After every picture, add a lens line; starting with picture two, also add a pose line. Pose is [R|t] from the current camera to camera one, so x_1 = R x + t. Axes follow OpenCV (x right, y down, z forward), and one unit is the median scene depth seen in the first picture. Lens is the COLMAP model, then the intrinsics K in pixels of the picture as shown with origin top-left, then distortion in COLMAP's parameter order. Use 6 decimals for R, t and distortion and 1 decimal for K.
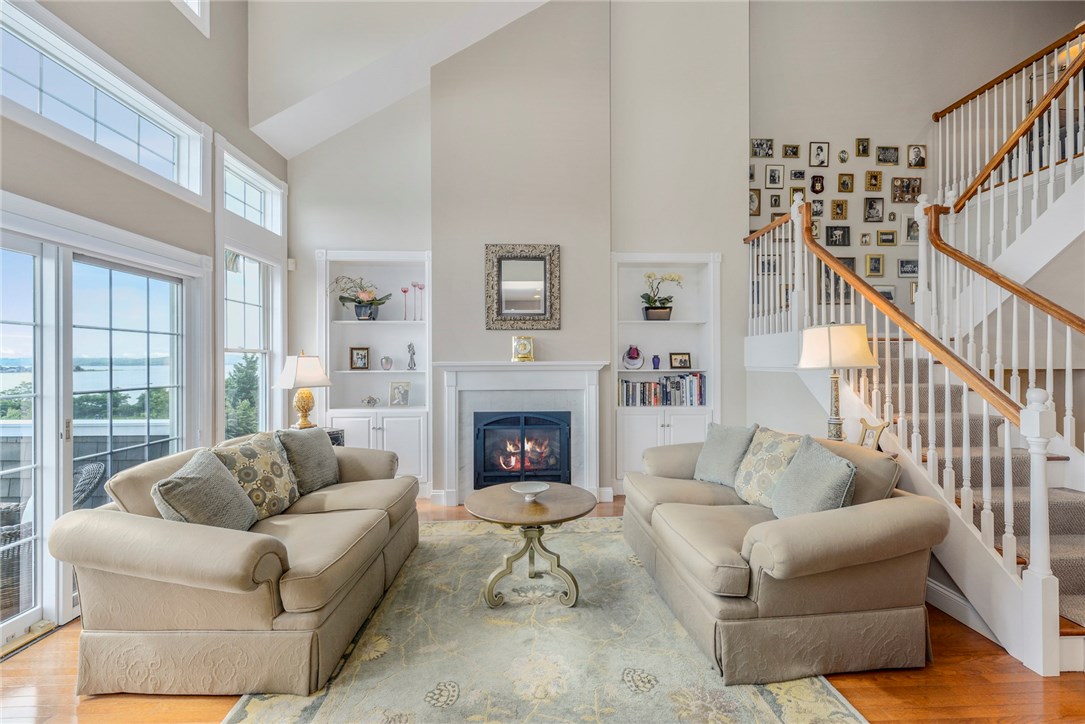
lens RADIAL K [[447.9, 0, 546.7], [0, 447.9, 360.6], [0, 0, 1]] dist [0.001978, -0.000417]
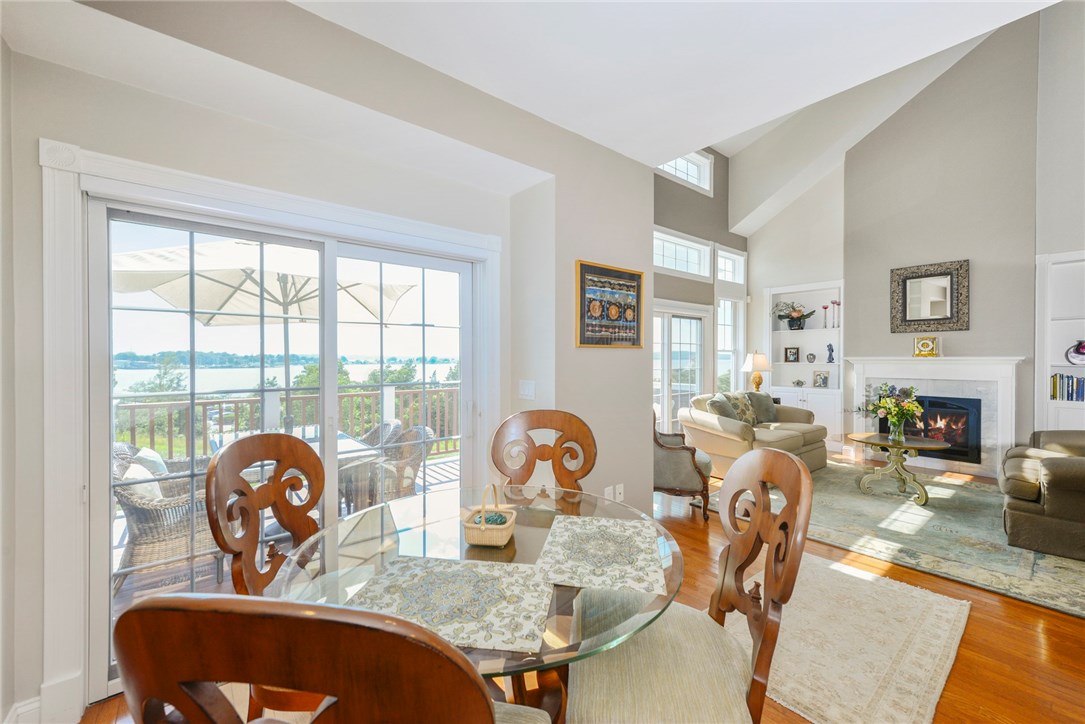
lens RADIAL K [[433.4, 0, 544.7], [0, 433.4, 361.0], [0, 0, 1]] dist [0.009469, -0.000777]
pose [[0.598412, 0.007559, -0.801153, 0.312035], [0.001471, 0.999943, 0.010533, -0.000598], [0.801188, -0.007482, 0.598367, -0.660142]]
